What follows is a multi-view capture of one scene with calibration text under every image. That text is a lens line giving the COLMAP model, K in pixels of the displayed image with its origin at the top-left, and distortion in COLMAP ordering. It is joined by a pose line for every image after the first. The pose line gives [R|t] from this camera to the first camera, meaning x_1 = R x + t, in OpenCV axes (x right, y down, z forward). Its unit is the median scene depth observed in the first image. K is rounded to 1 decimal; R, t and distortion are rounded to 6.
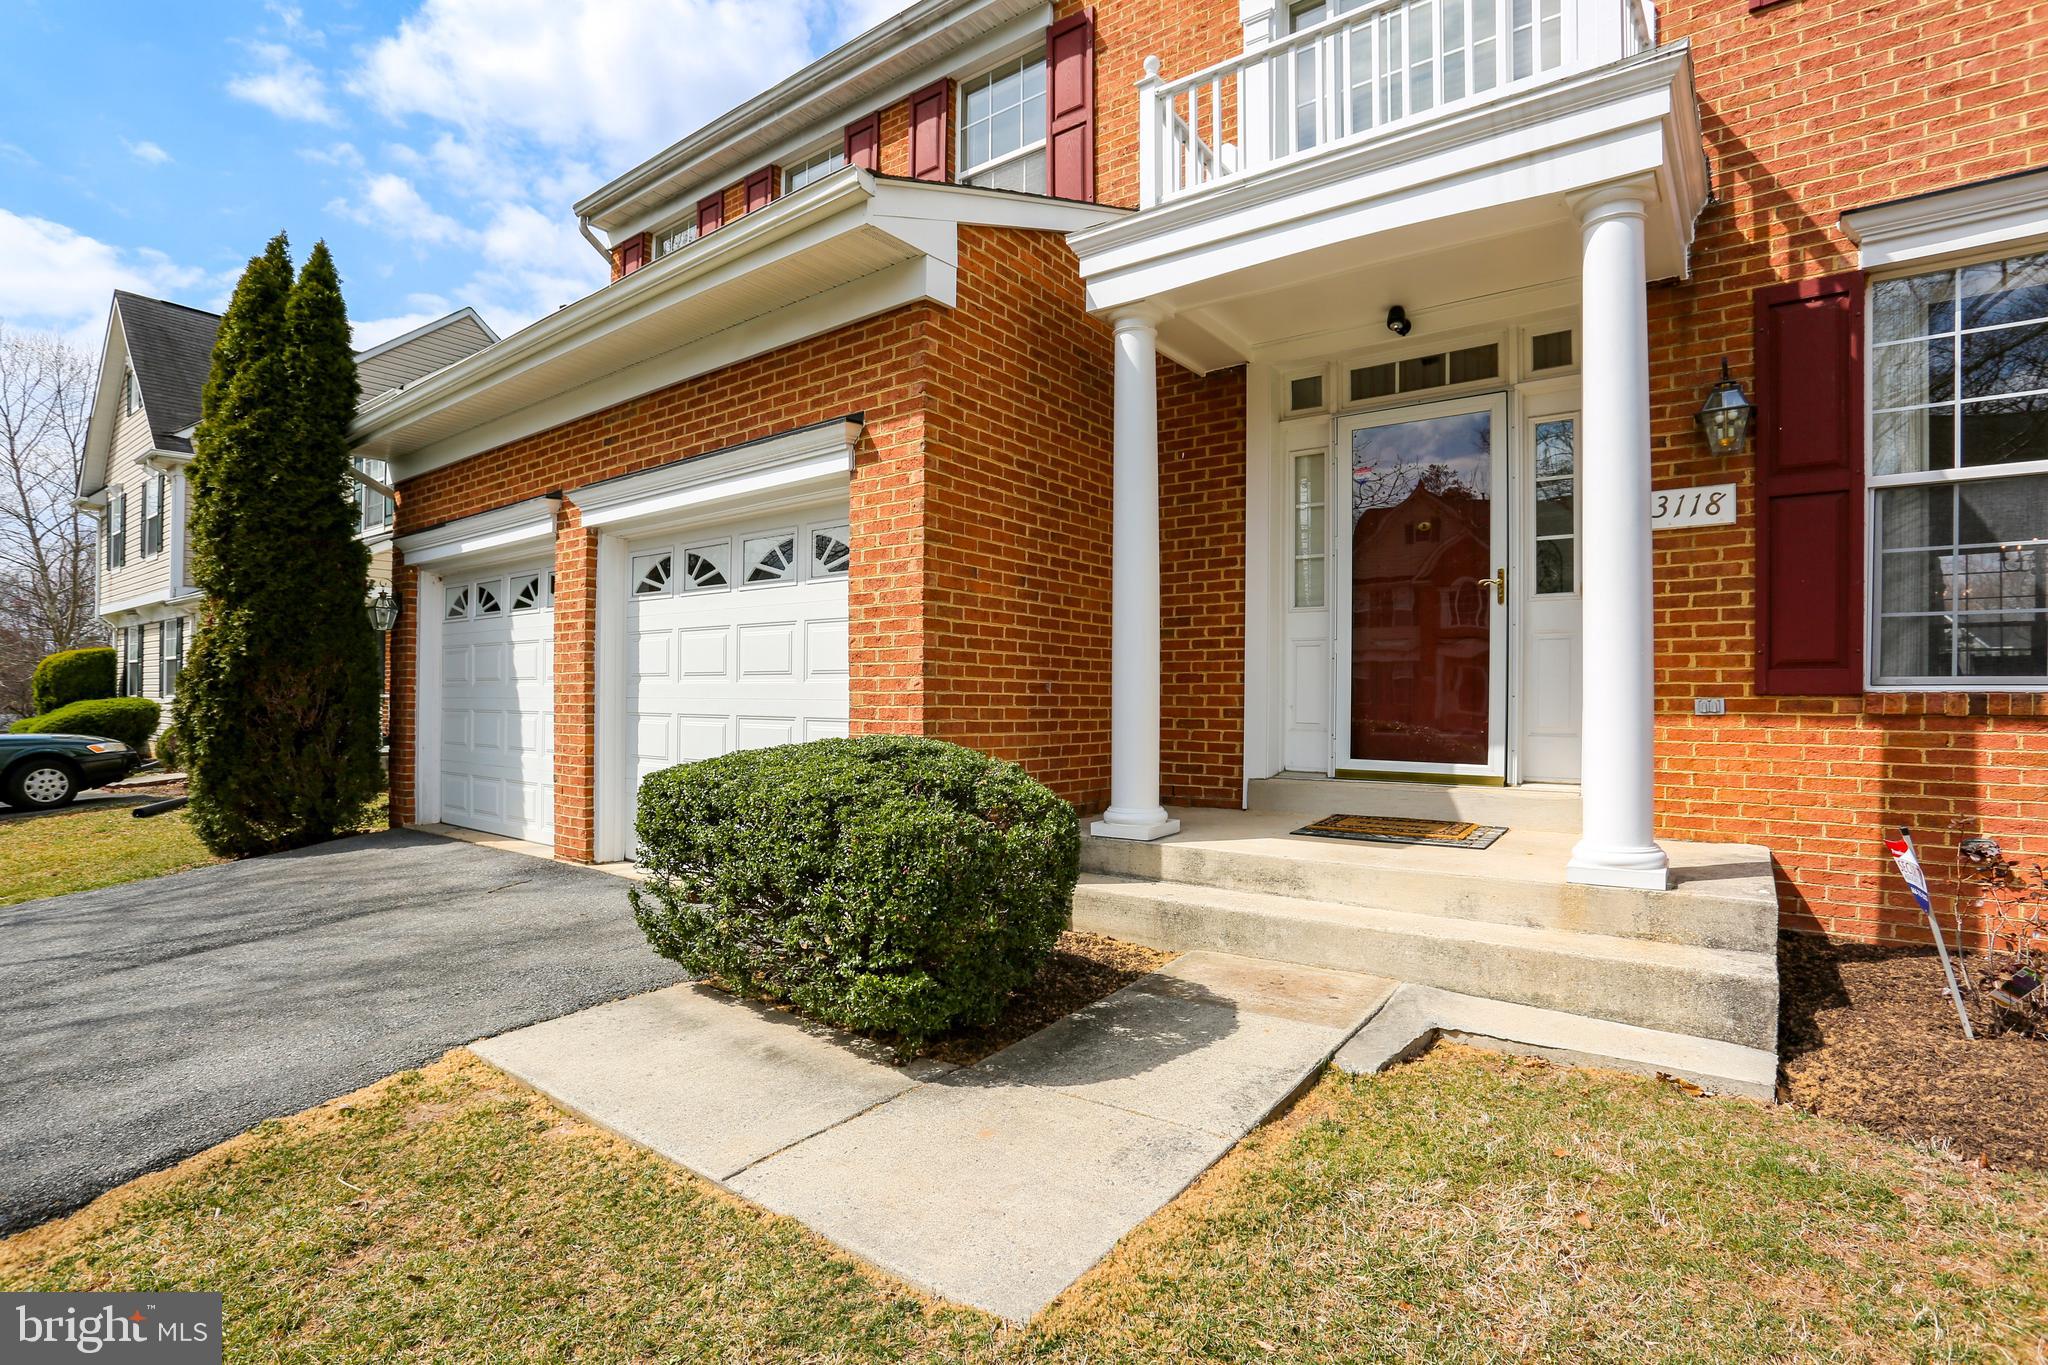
lens RADIAL K [[946.6, 0, 1063.5], [0, 946.6, 696.6], [0, 0, 1]] dist [-0.006806, 0.004698]
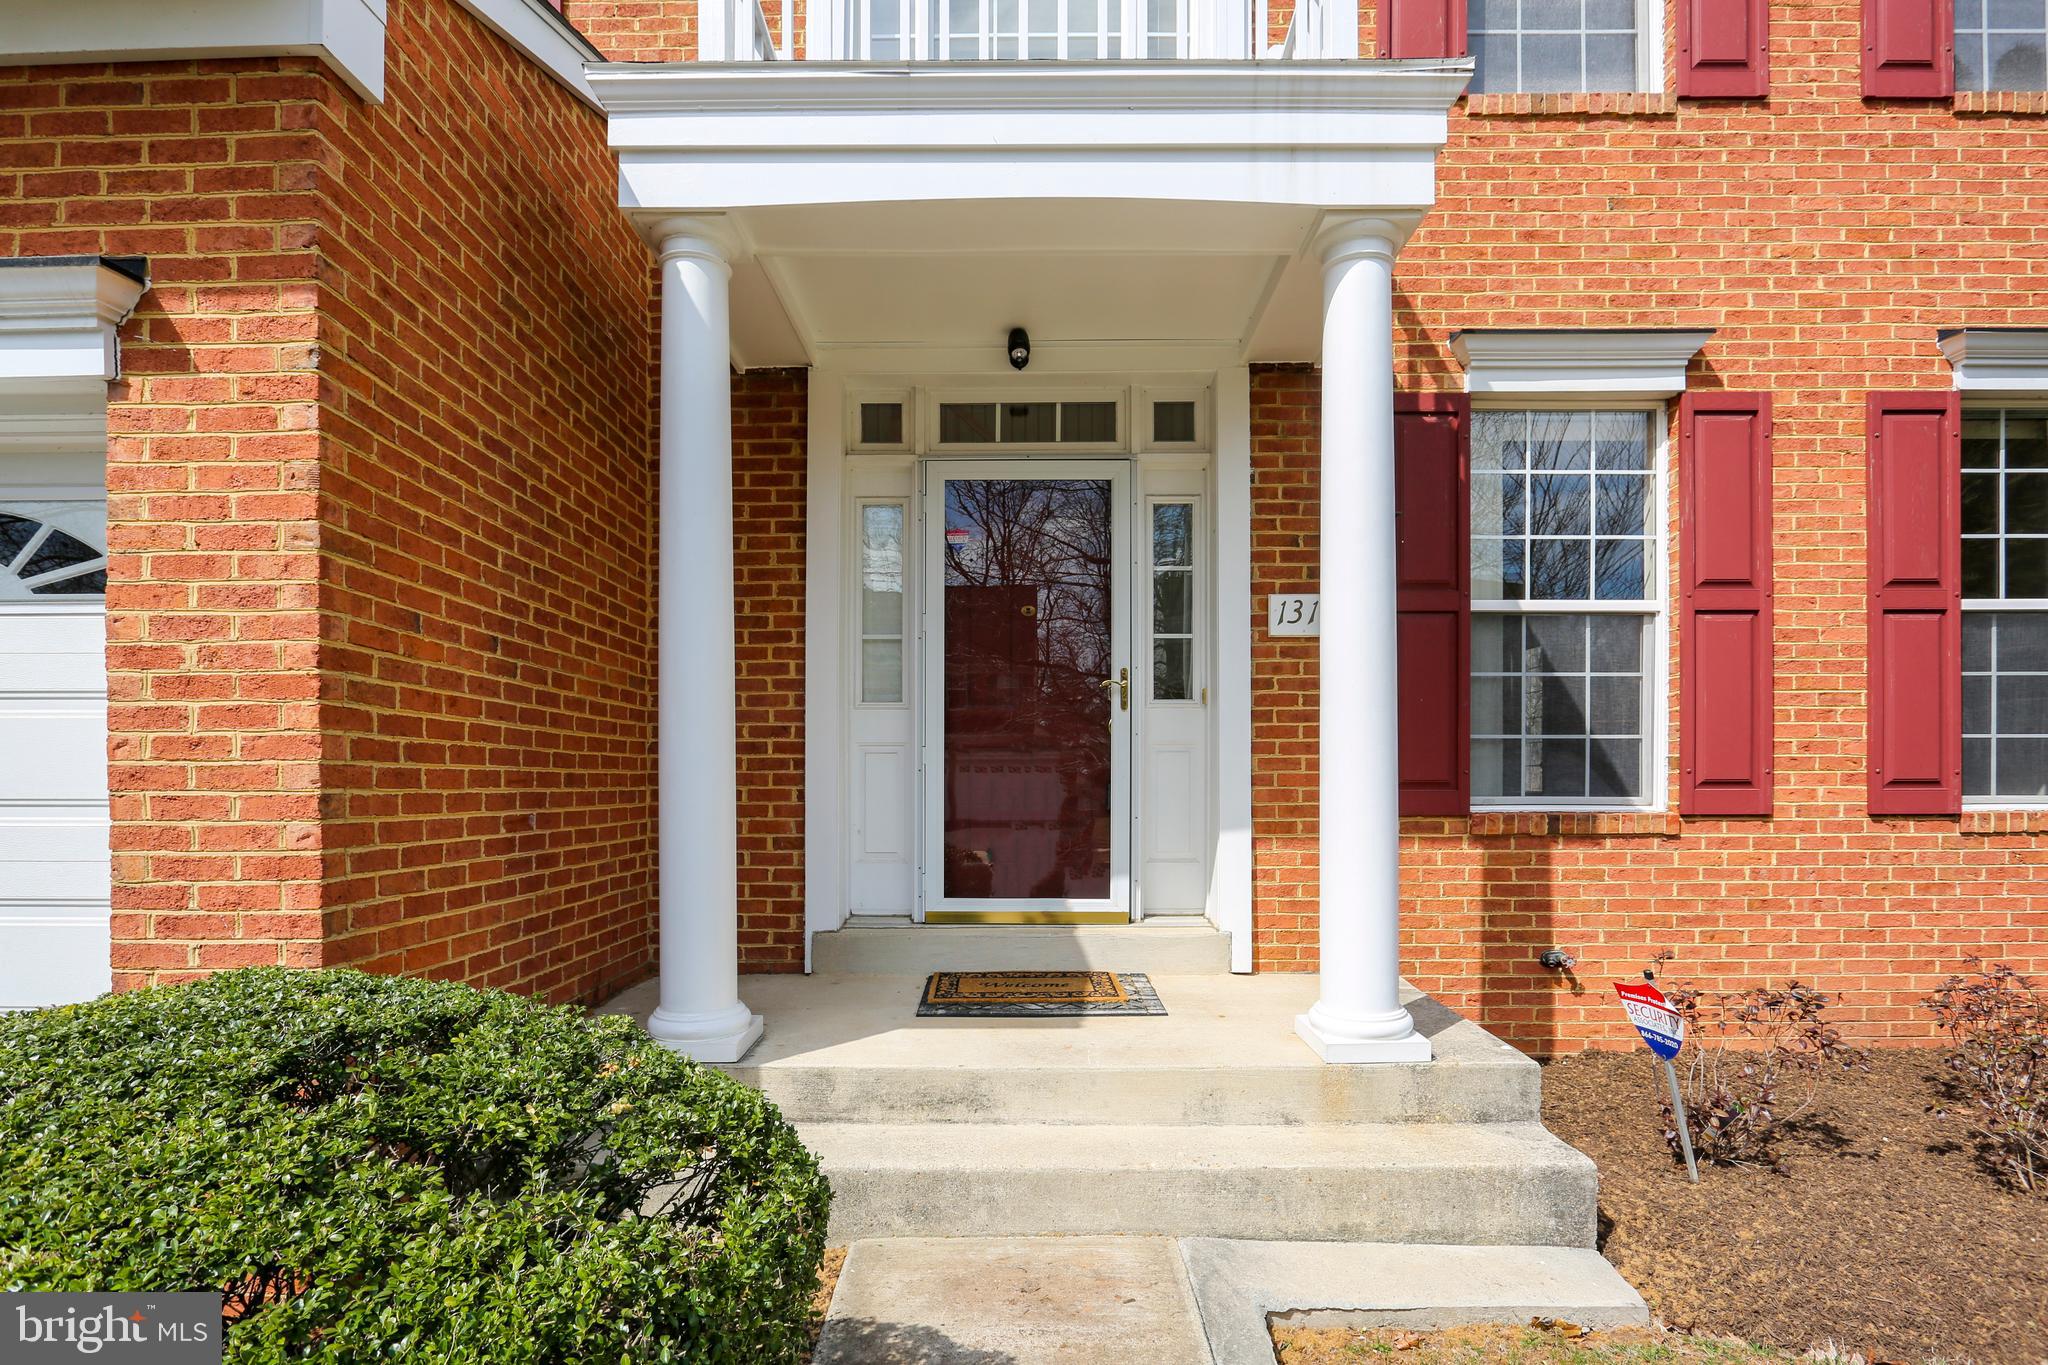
lens RADIAL K [[946.6, 0, 967.5], [0, 946.6, 783.9], [0, 0, 1]] dist [-0.006806, 0.004698]
pose [[0.834566, -0.010957, 0.550799, -0.129745], [0.007612, 0.999936, 0.008359, -0.040231], [-0.550855, -0.002784, 0.834596, 0.375378]]
